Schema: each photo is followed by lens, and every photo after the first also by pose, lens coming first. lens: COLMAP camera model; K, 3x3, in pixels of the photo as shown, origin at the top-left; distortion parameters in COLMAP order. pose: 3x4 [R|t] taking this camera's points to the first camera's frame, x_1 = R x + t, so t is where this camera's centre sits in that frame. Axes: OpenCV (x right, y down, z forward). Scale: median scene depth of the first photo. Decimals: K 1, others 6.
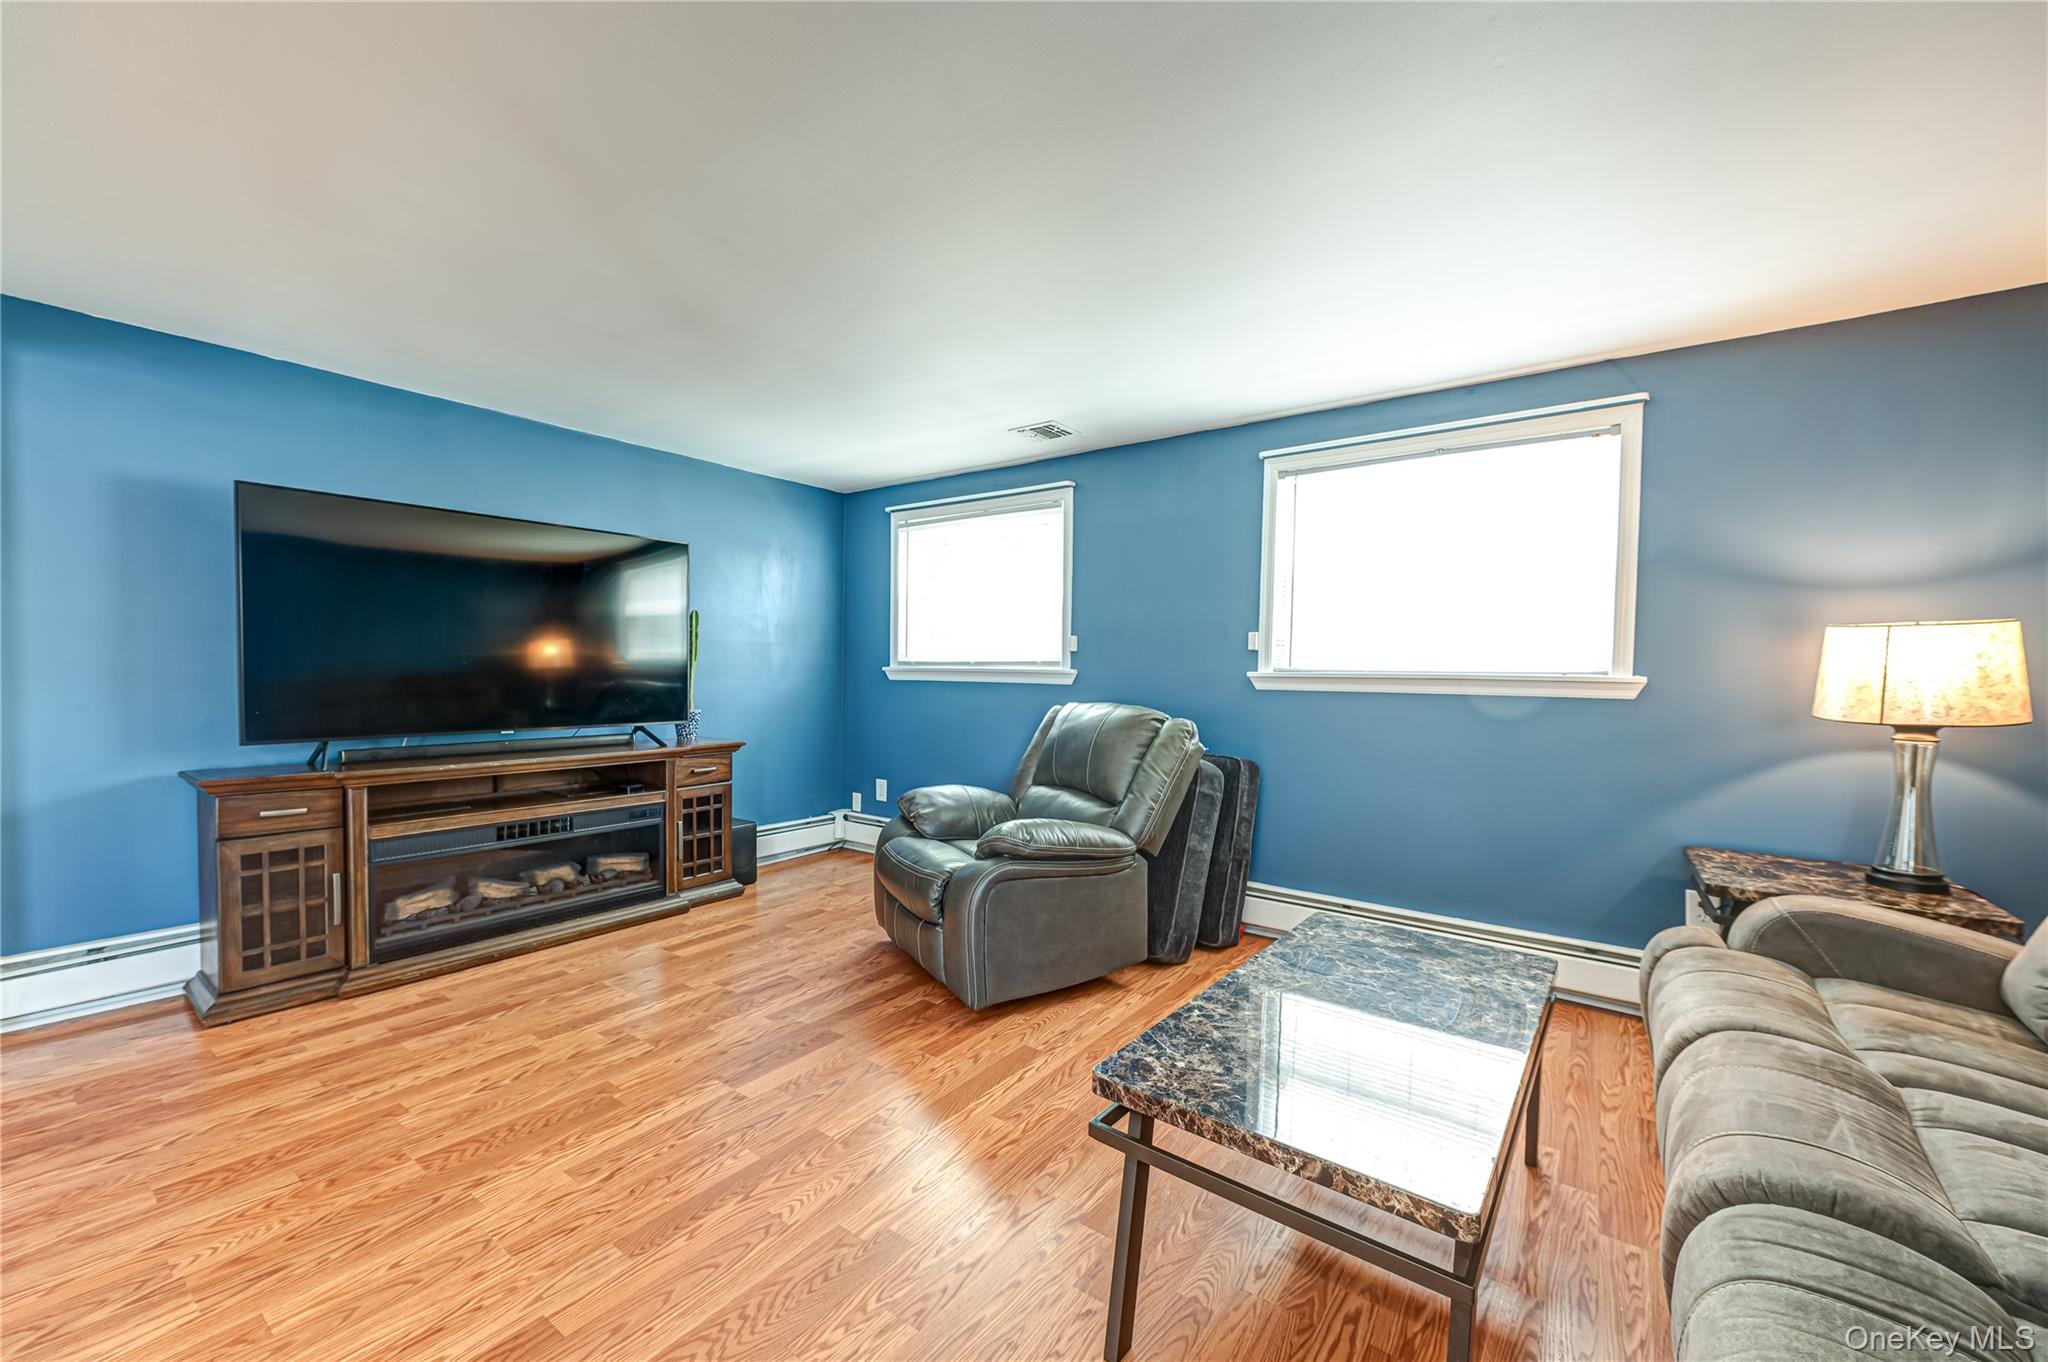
lens RADIAL K [[809.4, 0, 1015.7], [0, 809.4, 666.4], [0, 0, 1]] dist [-0.000176, -0.001749]
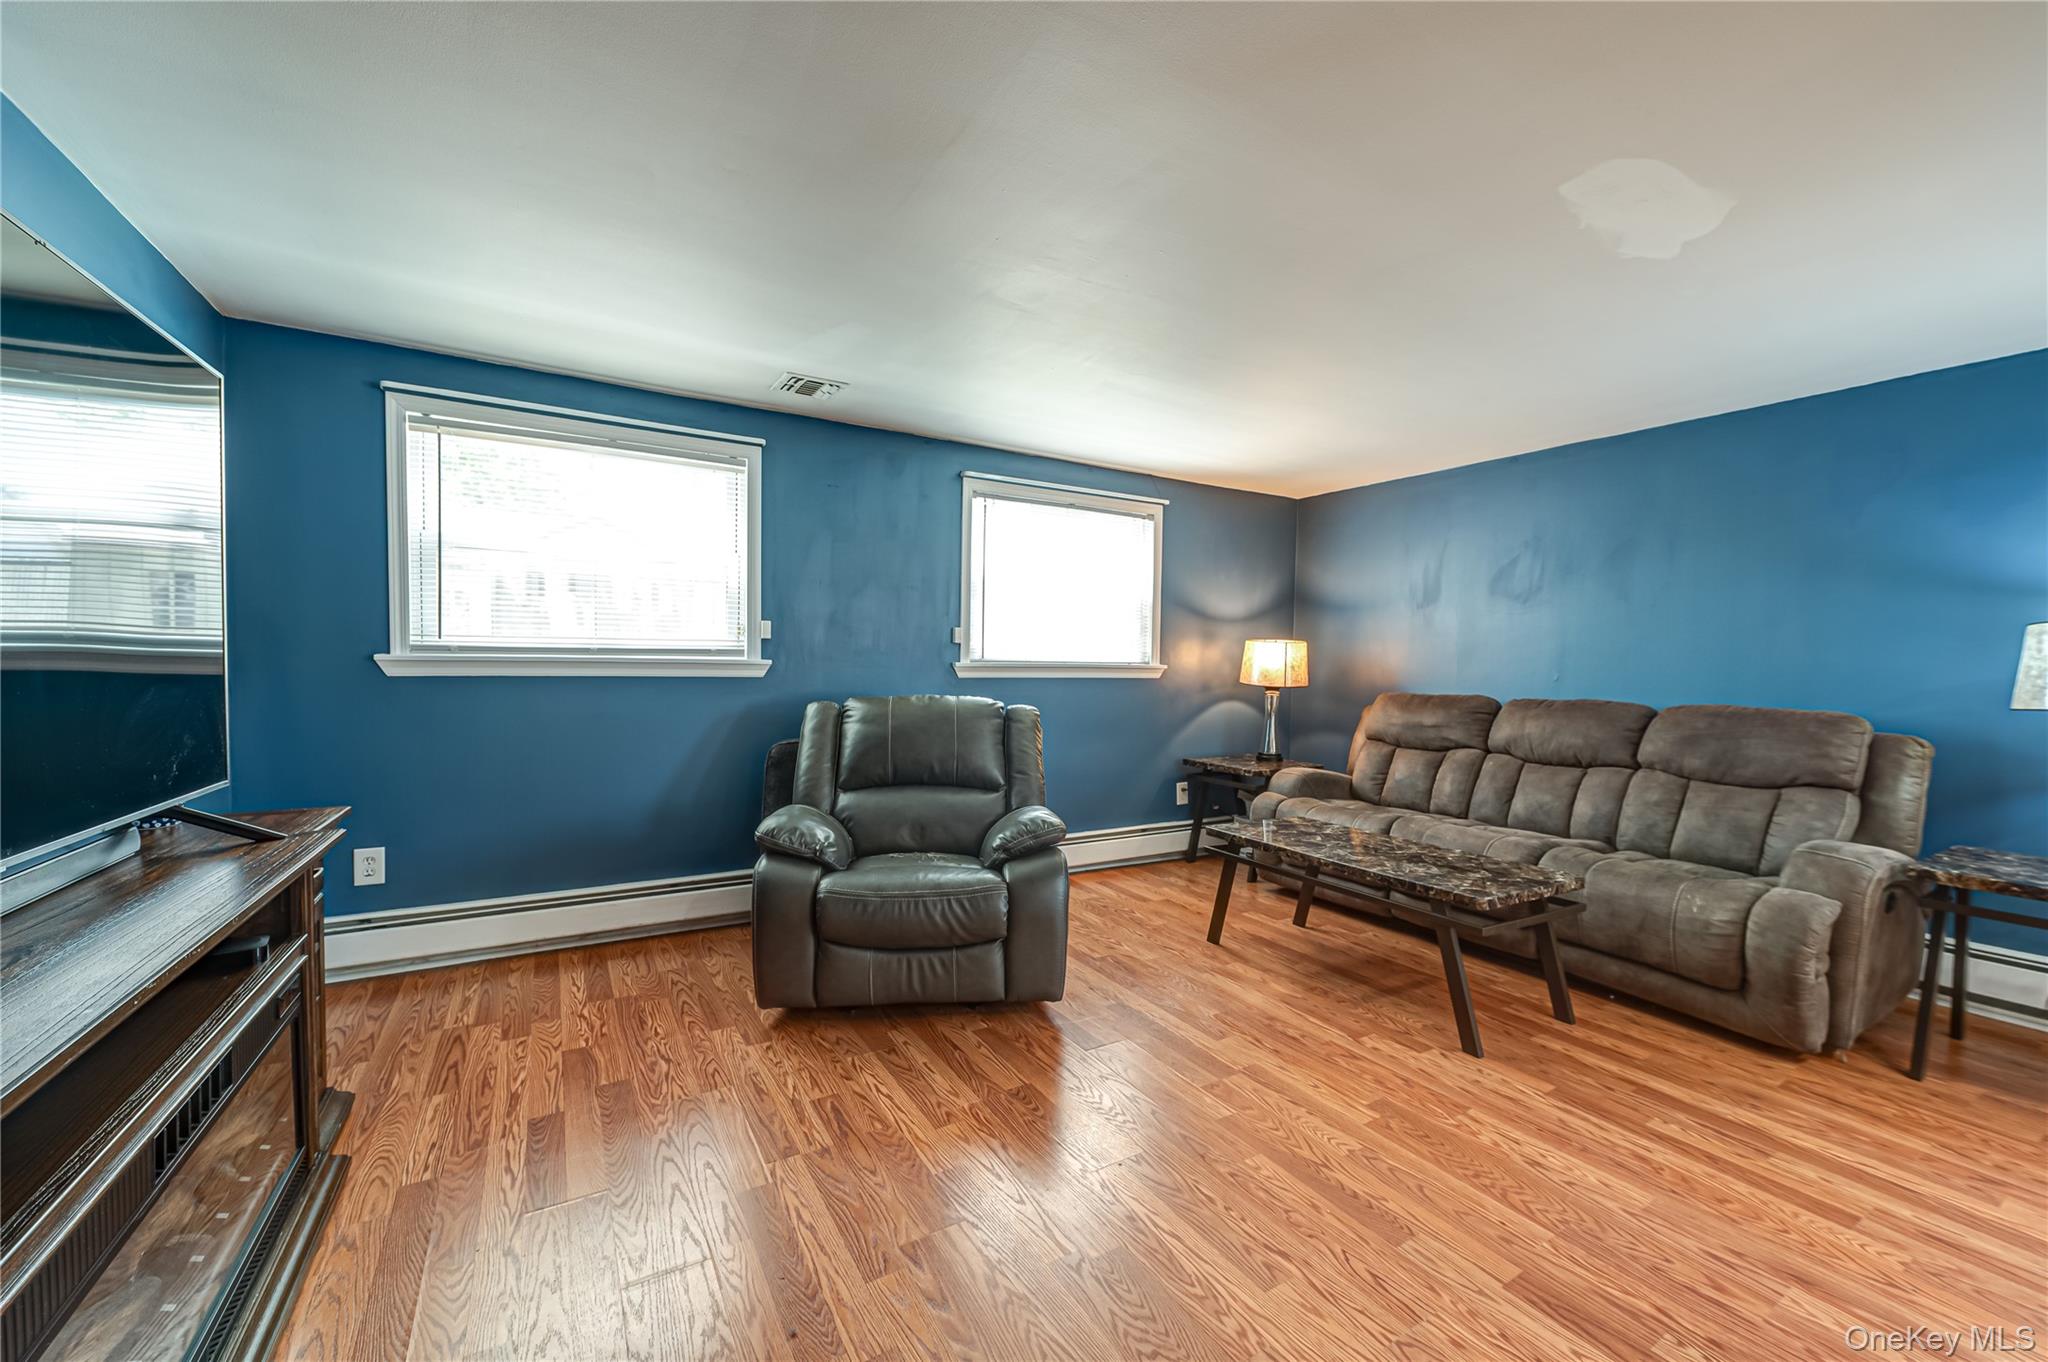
lens RADIAL K [[809.4, 0, 1015.8], [0, 809.4, 672.9], [0, 0, 1]] dist [-0.000176, -0.001749]
pose [[0.379048, -0.019649, 0.925169, -0.731620], [-0.011579, 0.999596, 0.025974, -0.008781], [-0.925305, -0.020558, 0.378667, 0.492146]]
